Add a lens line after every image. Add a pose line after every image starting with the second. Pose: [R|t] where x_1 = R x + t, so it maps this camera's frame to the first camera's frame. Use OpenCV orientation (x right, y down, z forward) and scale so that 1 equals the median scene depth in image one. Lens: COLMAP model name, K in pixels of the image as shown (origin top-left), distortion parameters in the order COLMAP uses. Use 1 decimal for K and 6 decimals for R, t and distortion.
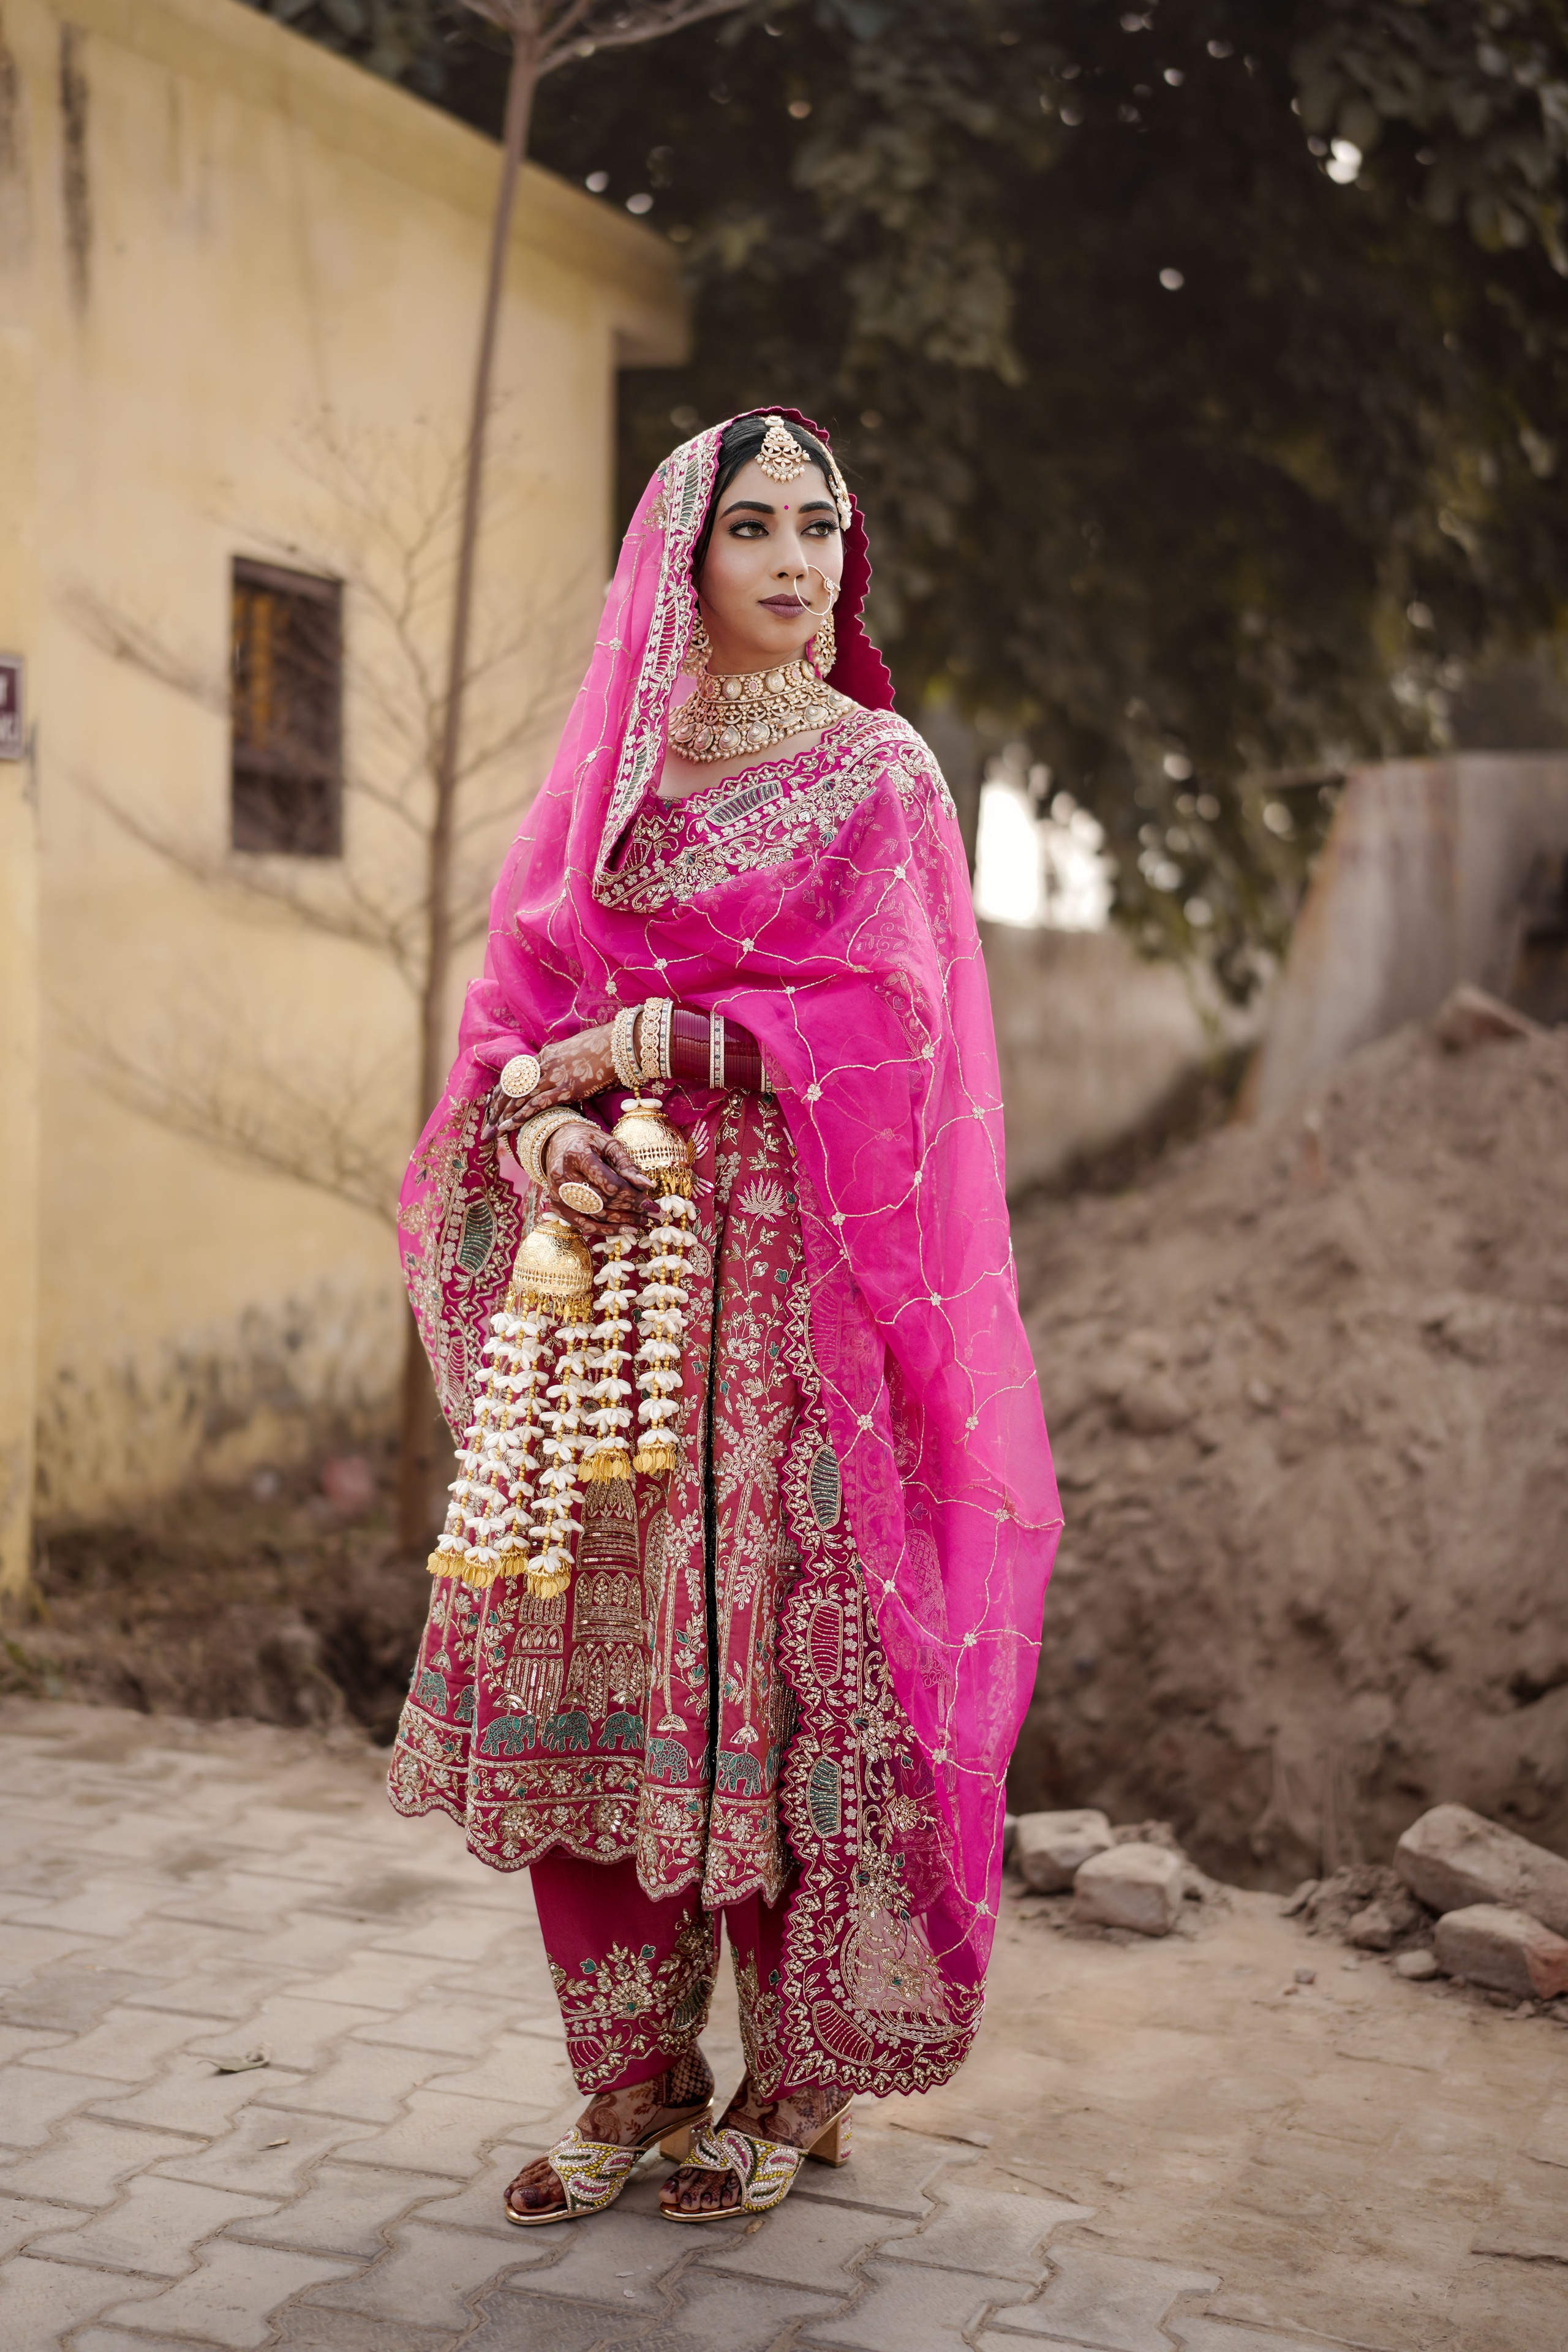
lens RADIAL K [[3291.4, 0, 784.0], [0, 3291.4, 1176.0], [0, 0, 1]] dist [0.220982, 0.068961]
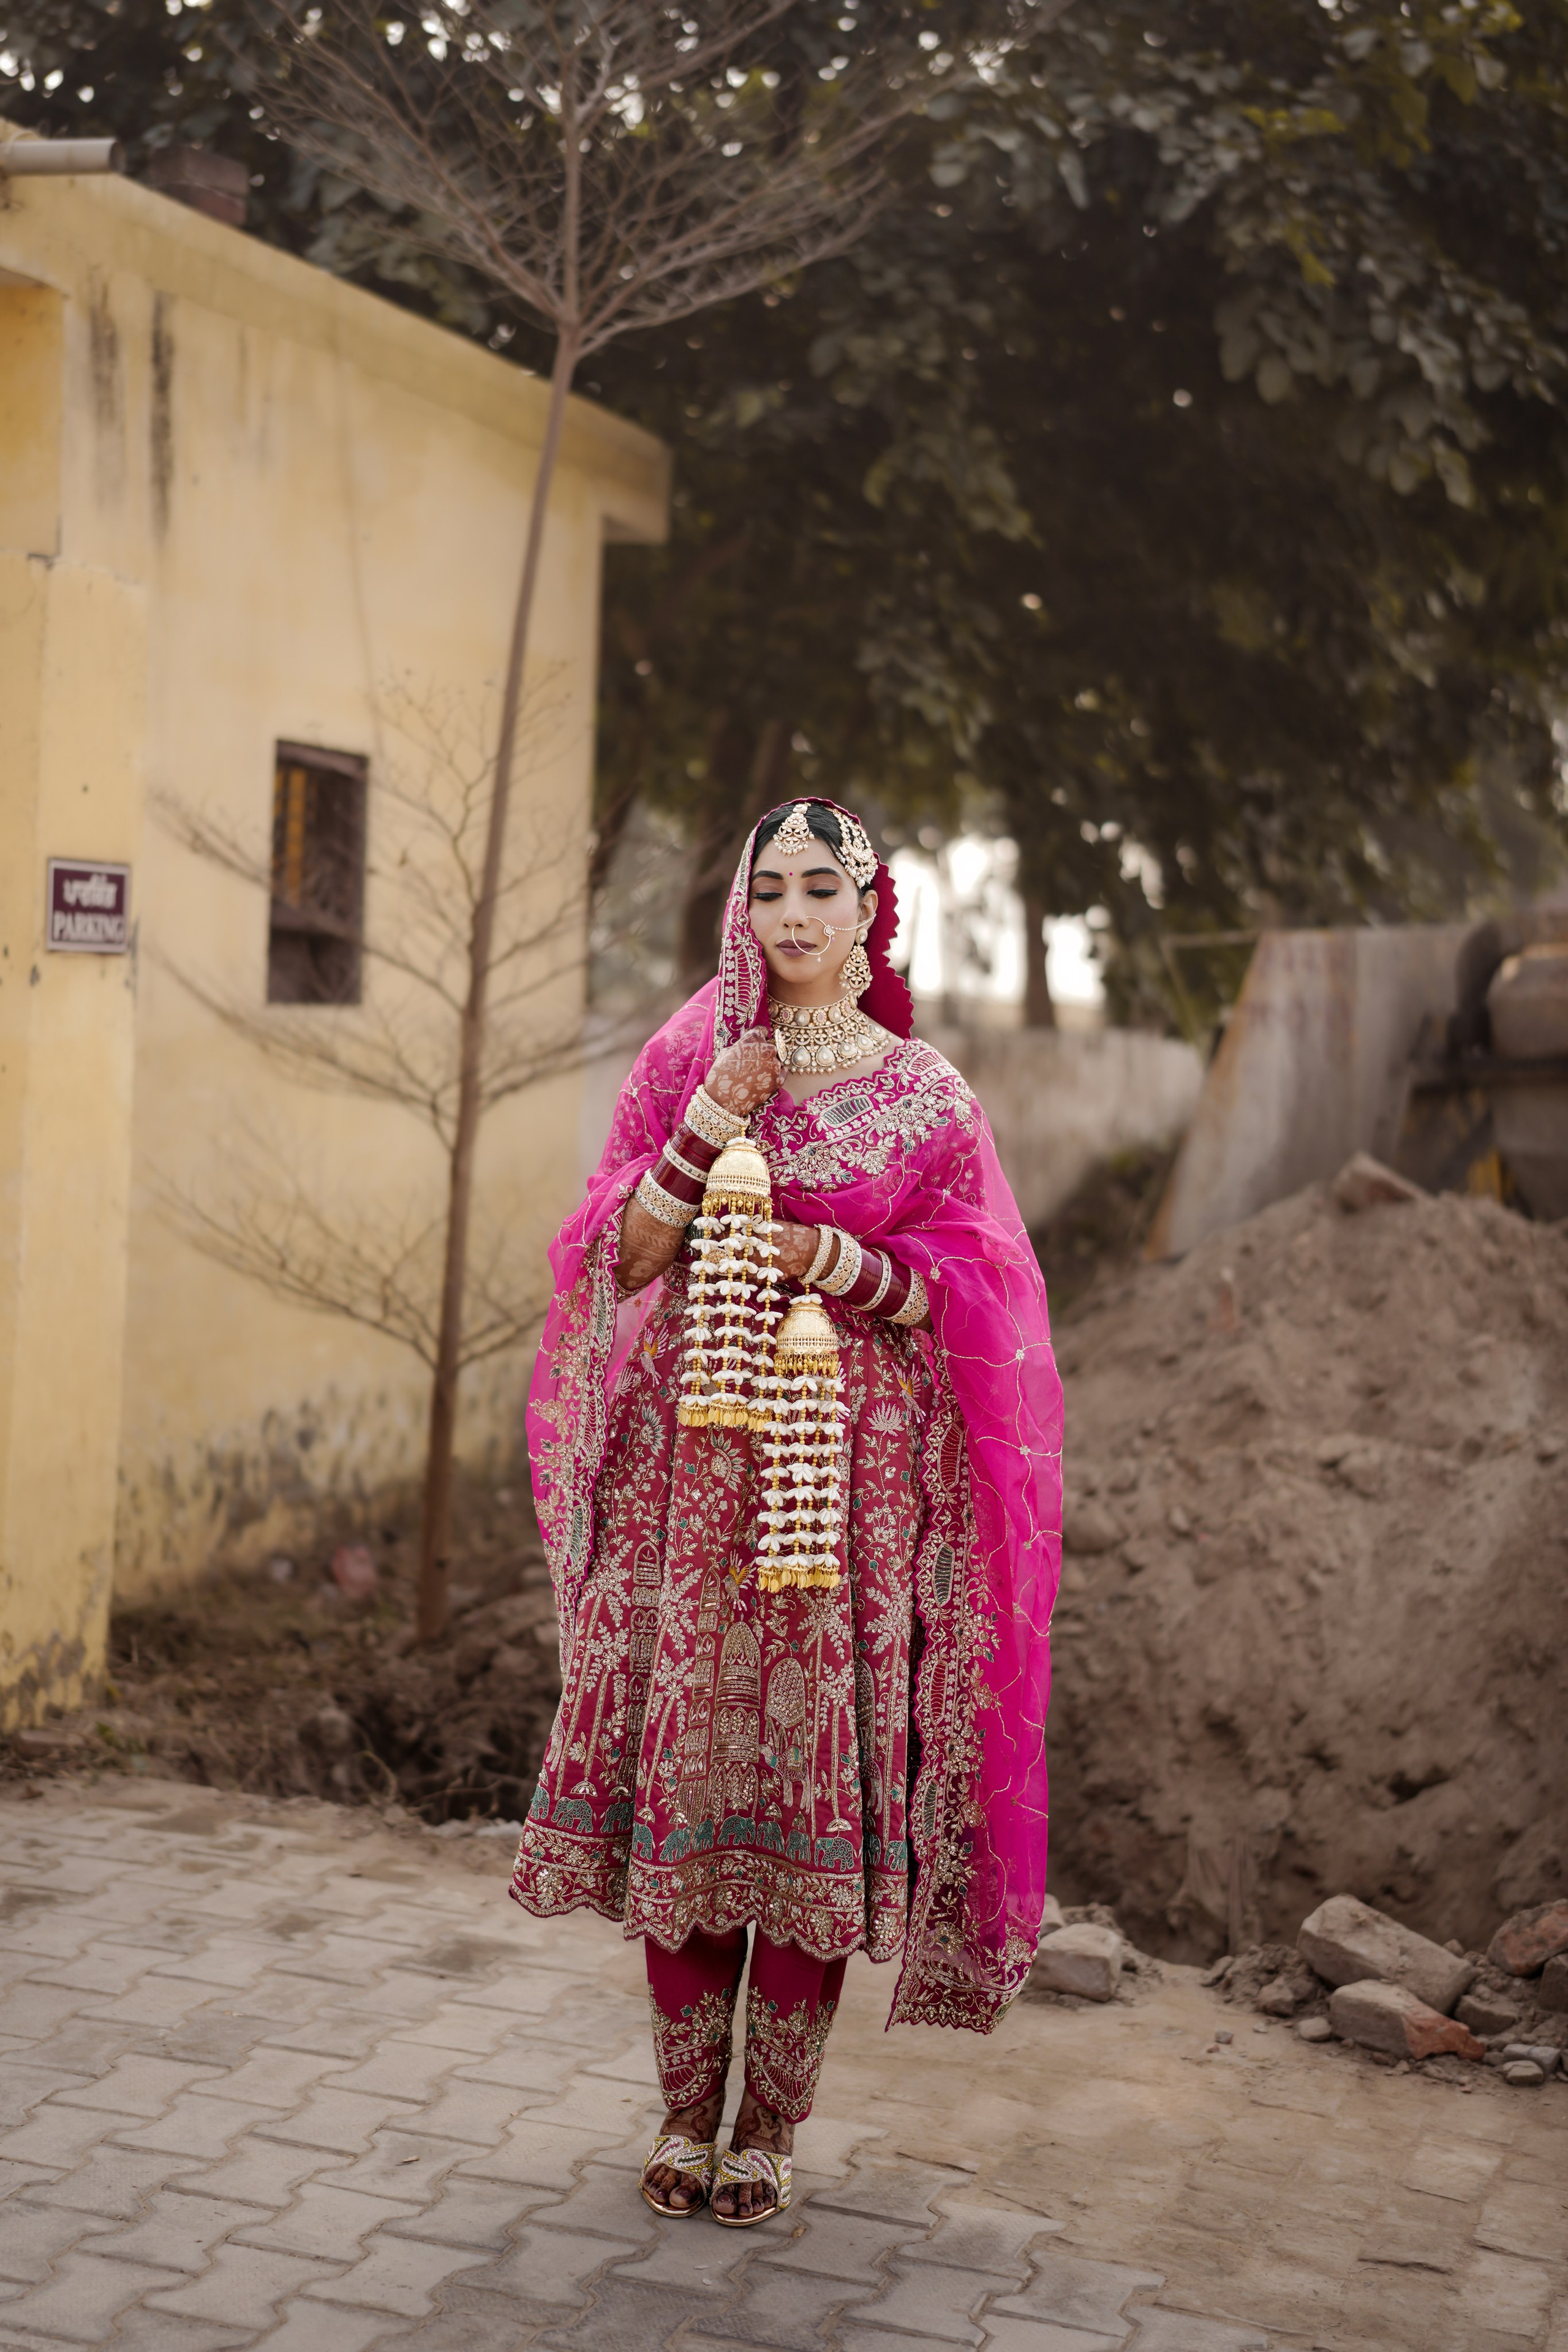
lens RADIAL K [[3291.4, 0, 784.0], [0, 3291.4, 1176.0], [0, 0, 1]] dist [0.220982, 0.068961]
pose [[0.999093, 0.024741, 0.034646, -0.039189], [-0.024390, 0.999647, -0.010521, -0.041580], [-0.034894, 0.009666, 0.999344, -0.156140]]
